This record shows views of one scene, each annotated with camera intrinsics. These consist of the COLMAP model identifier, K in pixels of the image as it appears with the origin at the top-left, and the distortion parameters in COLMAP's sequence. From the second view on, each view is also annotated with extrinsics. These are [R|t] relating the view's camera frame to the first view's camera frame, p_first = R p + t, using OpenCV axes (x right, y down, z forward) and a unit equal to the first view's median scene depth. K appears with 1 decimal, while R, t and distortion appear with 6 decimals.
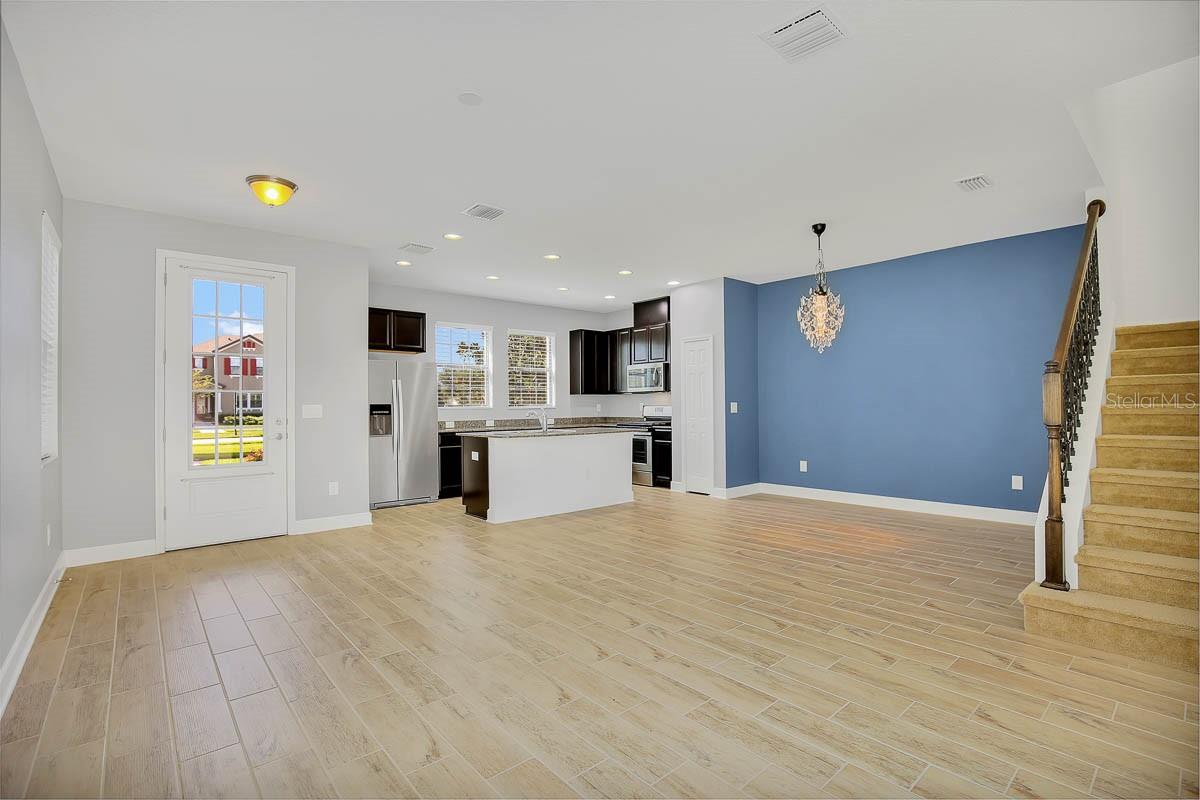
lens RADIAL K [[548.7, 0, 600.0], [0, 548.7, 400.0], [0, 0, 1]] dist [-0.022897, -0.000156]
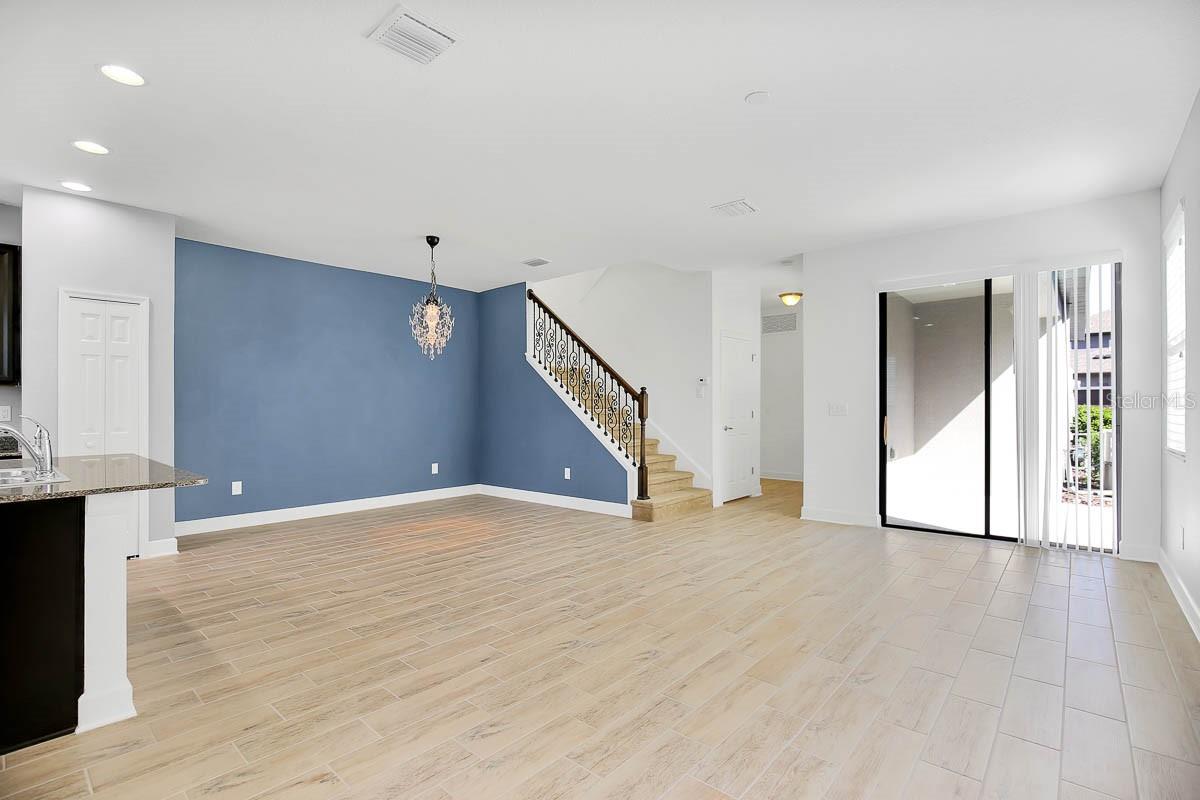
lens RADIAL K [[556.9, 0, 608.1], [0, 556.9, 406.0], [0, 0, 1]] dist [-0.023152, -0.000204]
pose [[-0.144280, 0.014512, 0.989430, -0.448460], [-0.004194, 0.999875, -0.015277, 0.010816], [-0.989528, -0.006354, -0.144201, 0.529346]]
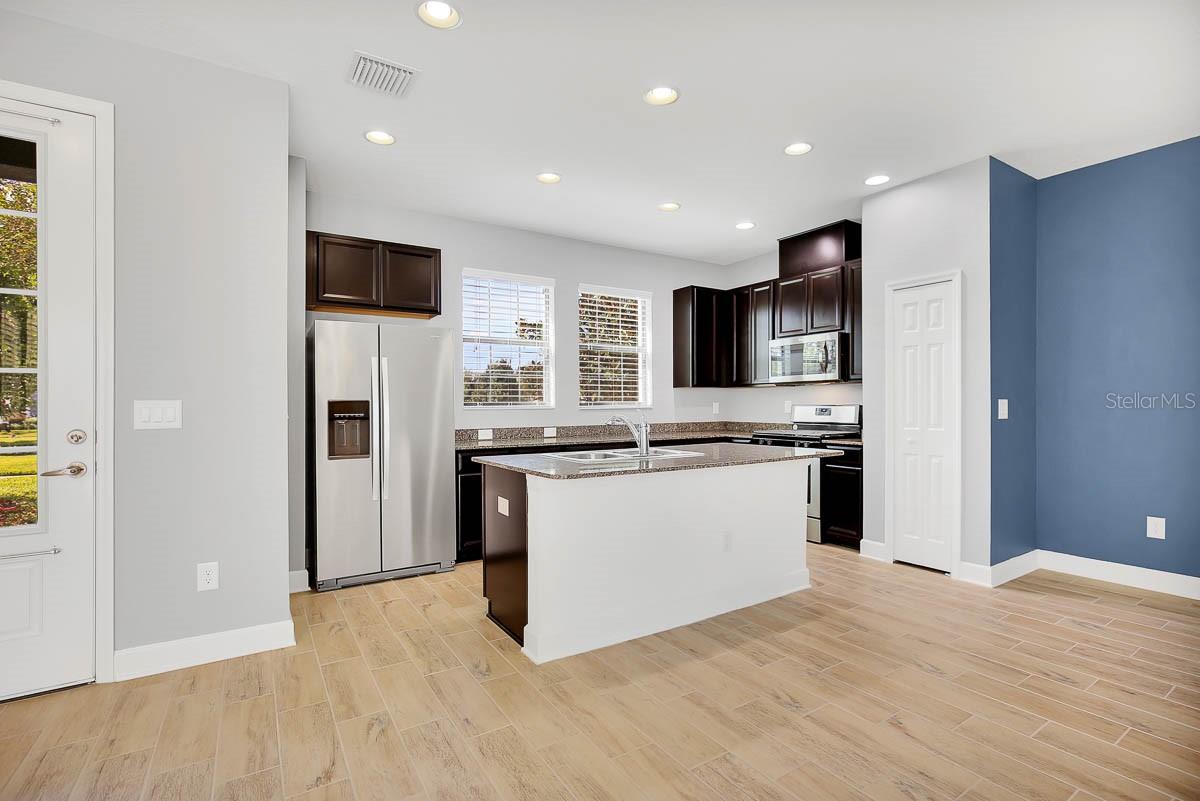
lens RADIAL K [[556.9, 0, 608.1], [0, 556.9, 406.5], [0, 0, 1]] dist [-0.023152, -0.000204]
pose [[0.991171, 0.004089, -0.132529, -0.053660], [-0.002152, 0.999889, 0.014752, 0.003935], [0.132575, -0.014337, 0.991069, 0.403152]]
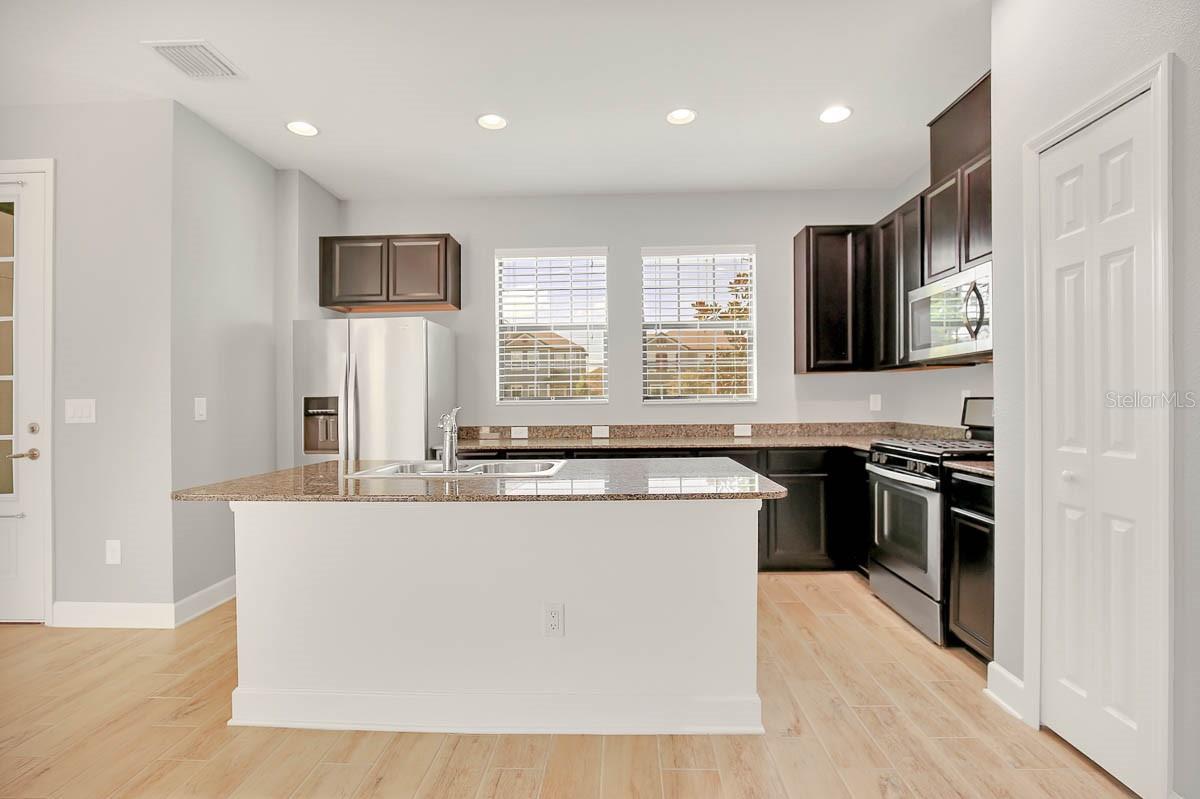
lens RADIAL K [[556.9, 0, 608.1], [0, 556.9, 405.5], [0, 0, 1]] dist [-0.023152, -0.000204]
pose [[0.740464, 0.007503, -0.672054, 0.176308], [0.011708, 0.999642, 0.024060, 0.005156], [0.671994, -0.025683, 0.740111, 0.659282]]
